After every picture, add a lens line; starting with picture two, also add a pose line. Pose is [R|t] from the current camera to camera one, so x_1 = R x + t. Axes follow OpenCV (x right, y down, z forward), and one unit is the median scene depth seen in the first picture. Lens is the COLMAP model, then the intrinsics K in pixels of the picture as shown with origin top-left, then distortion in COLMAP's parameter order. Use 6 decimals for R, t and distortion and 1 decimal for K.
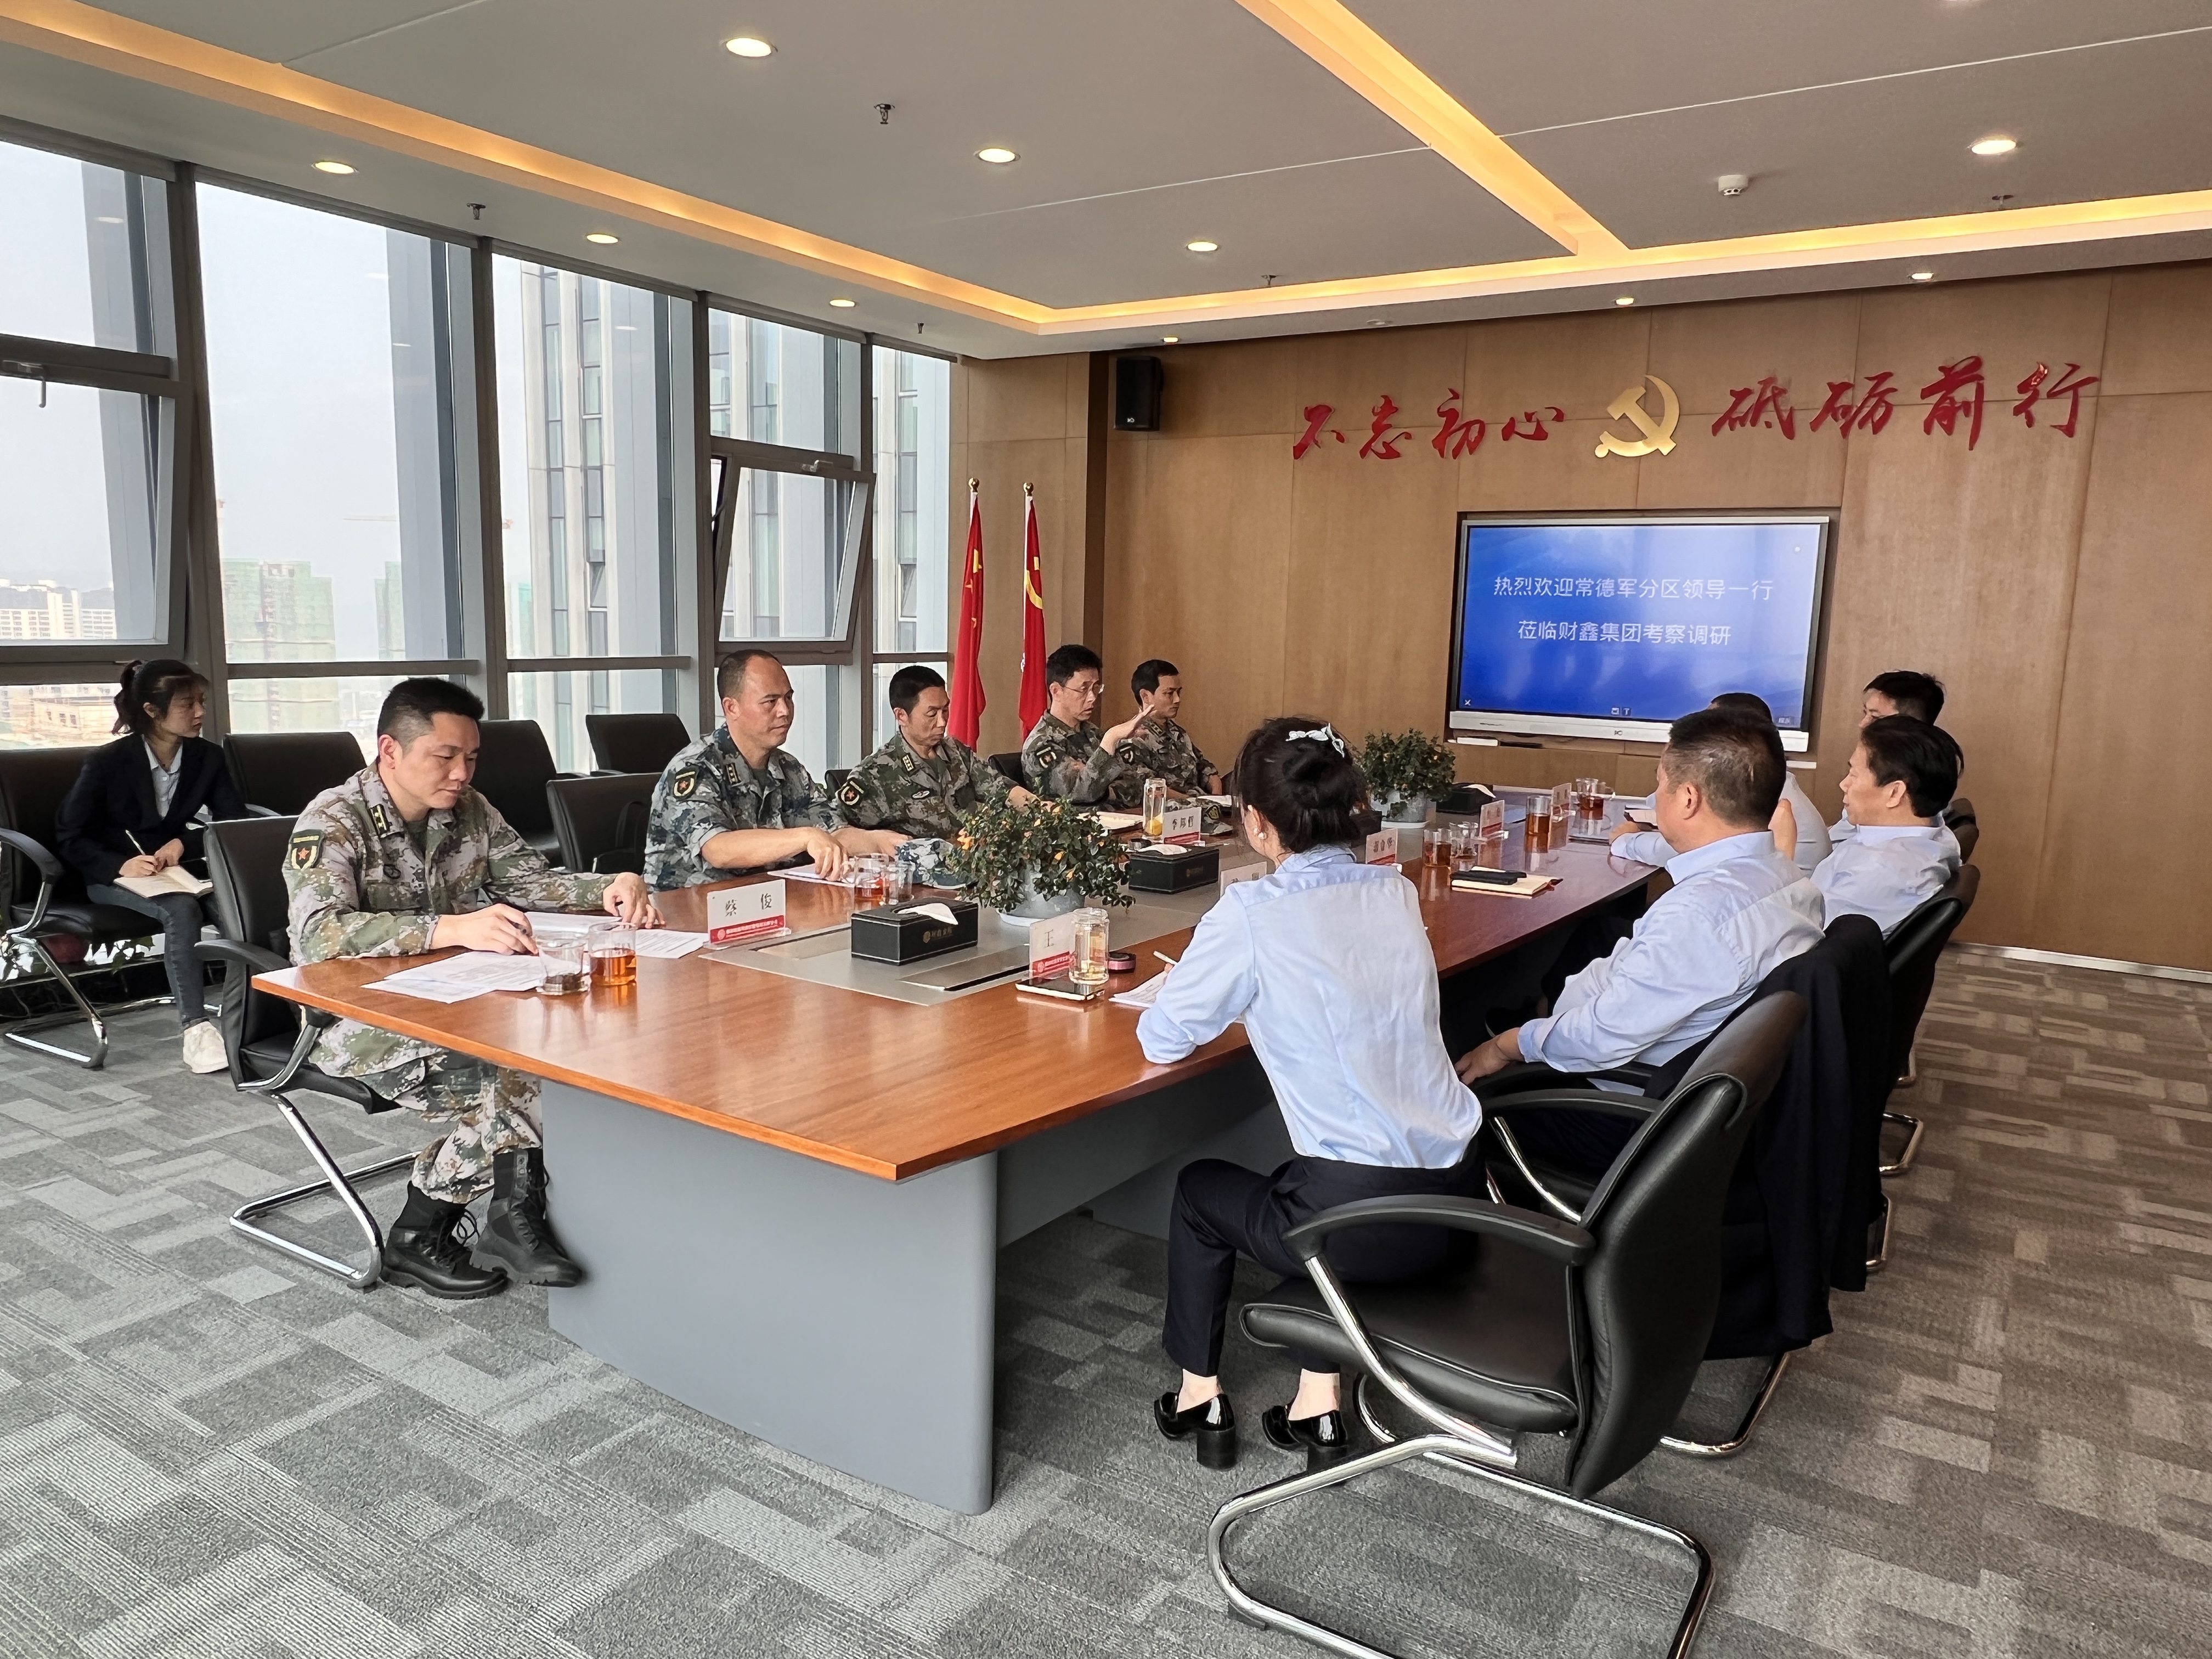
lens RADIAL K [[1507.4, 0, 1094.8], [0, 1507.4, 855.8], [0, 0, 1]] dist [-0.001211, -0.002242]
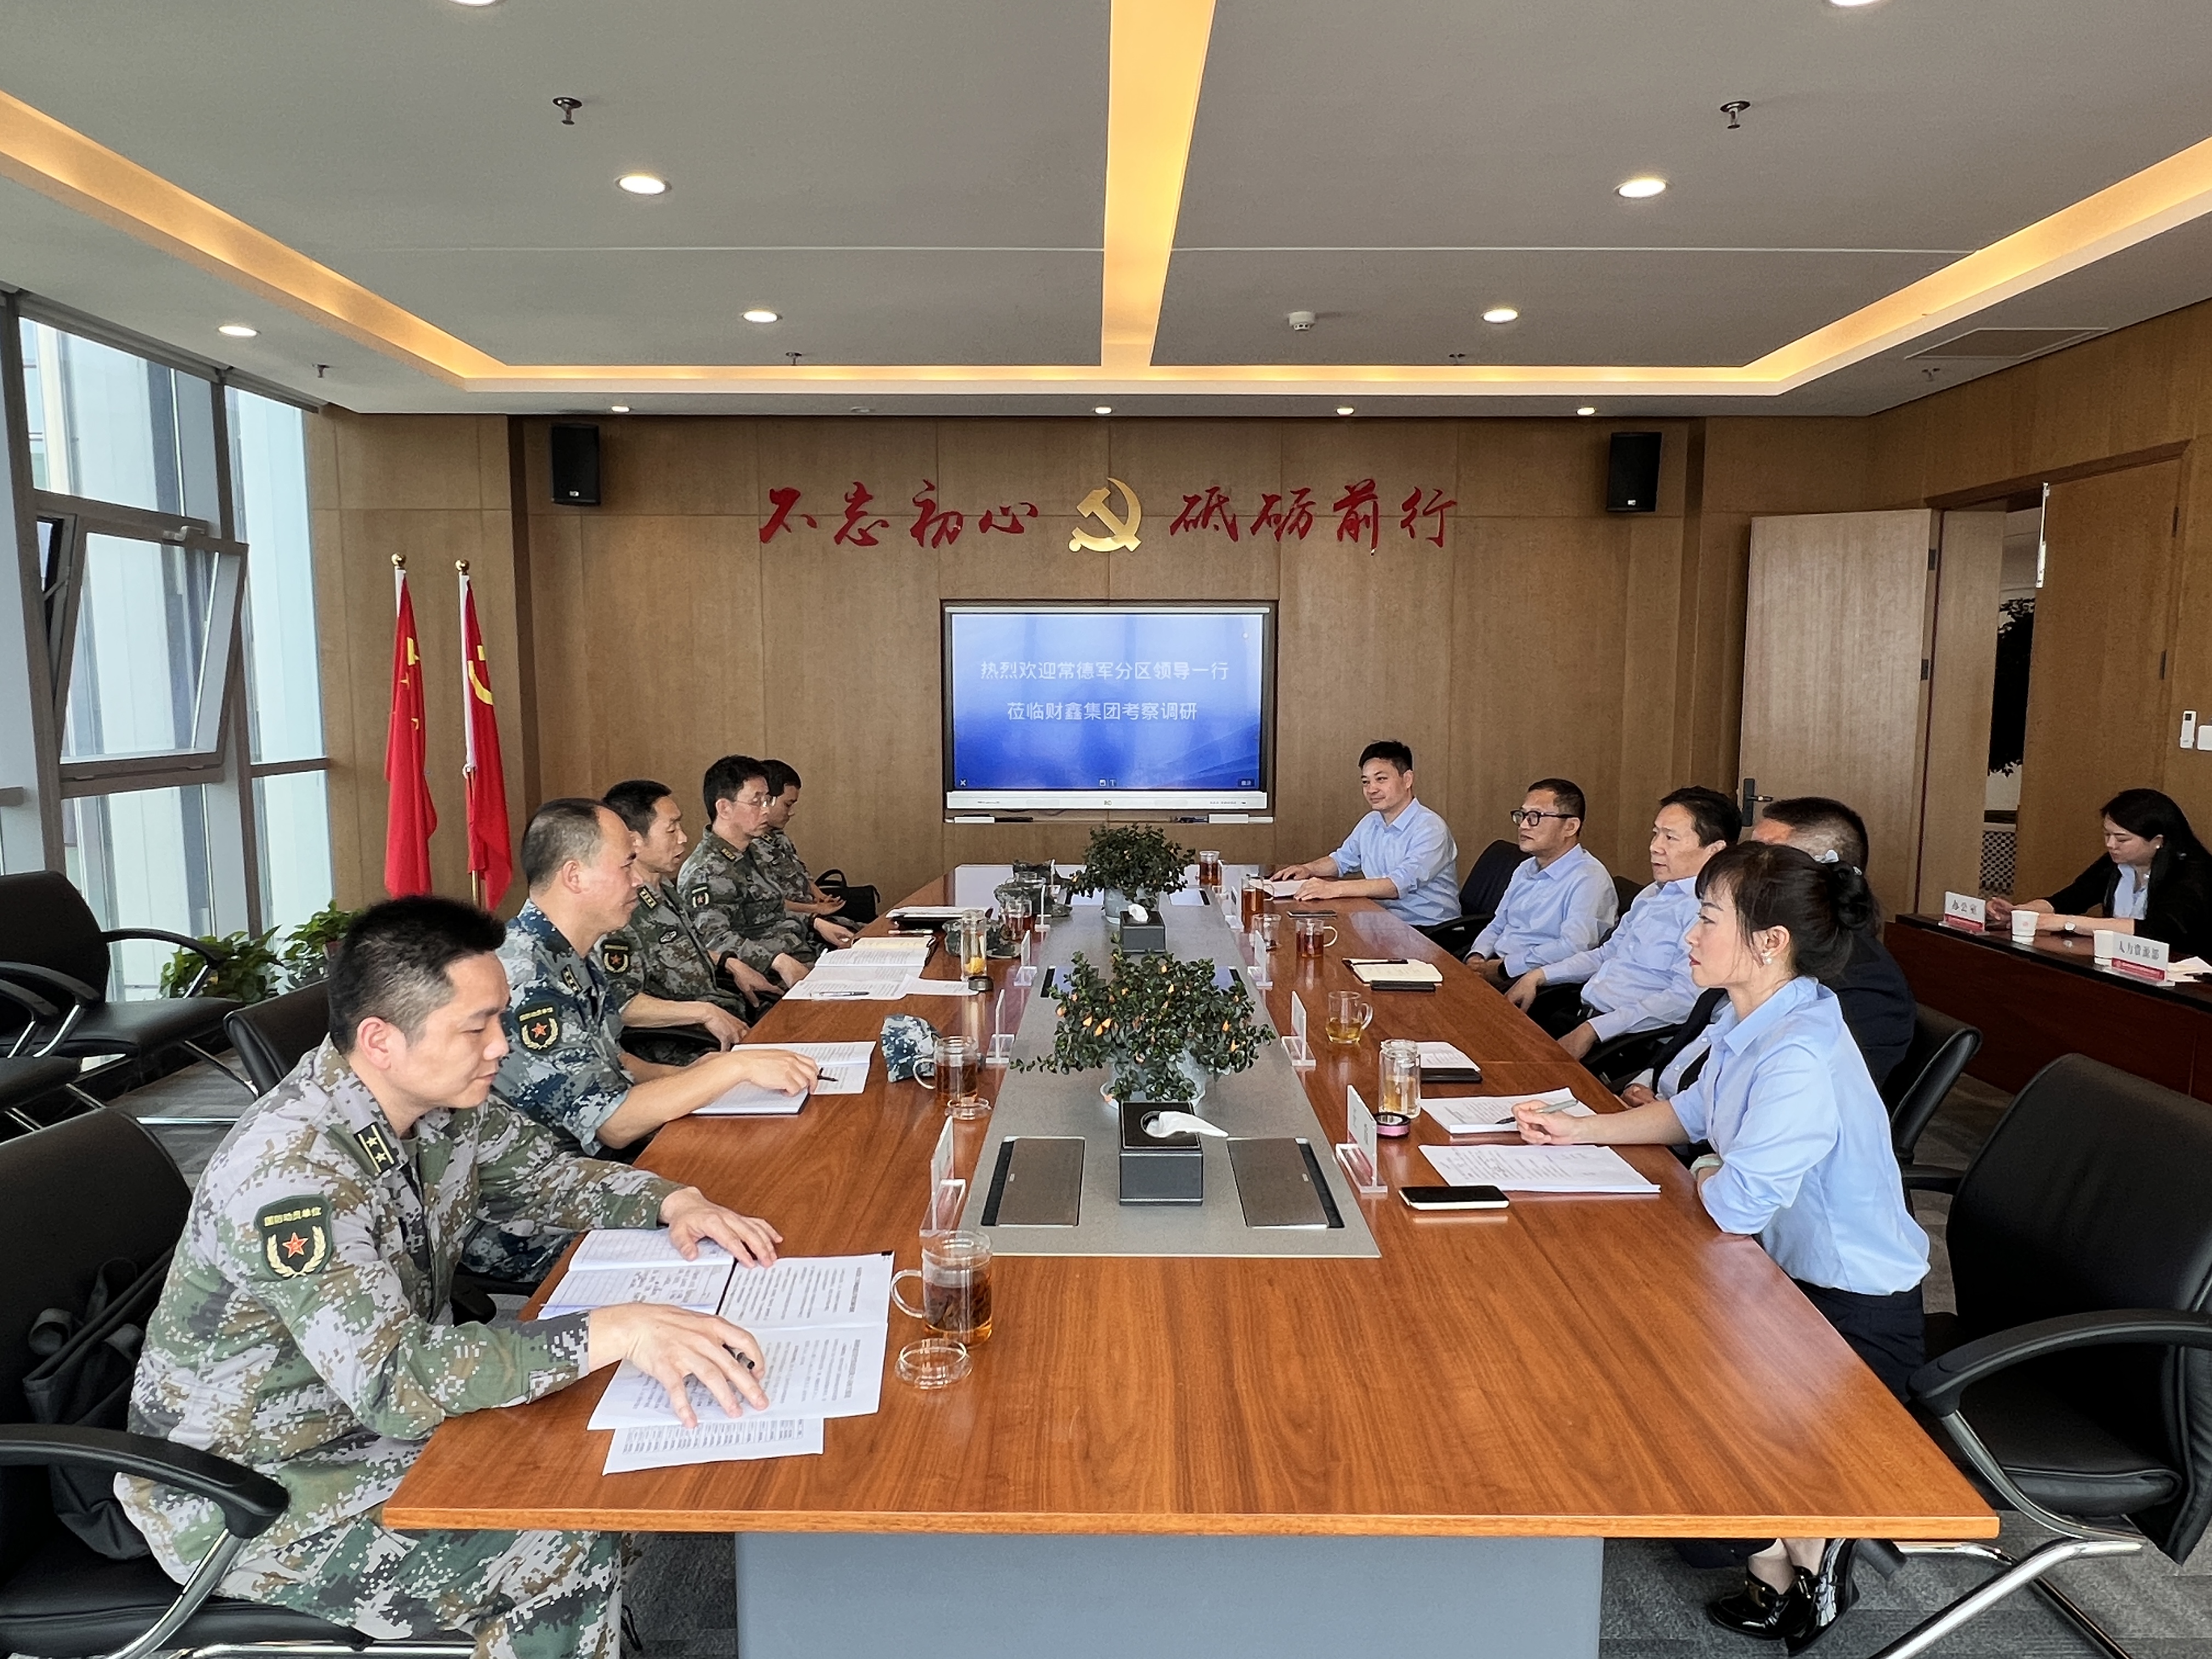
lens RADIAL K [[1404.9, 0, 1099.6], [0, 1404.9, 844.3], [0, 0, 1]] dist [-0.002792, -0.003109]
pose [[0.836433, -0.085308, 0.541389, -0.233074], [0.108296, 0.994061, -0.010678, -0.046728], [-0.537263, 0.067562, 0.840704, 0.172747]]
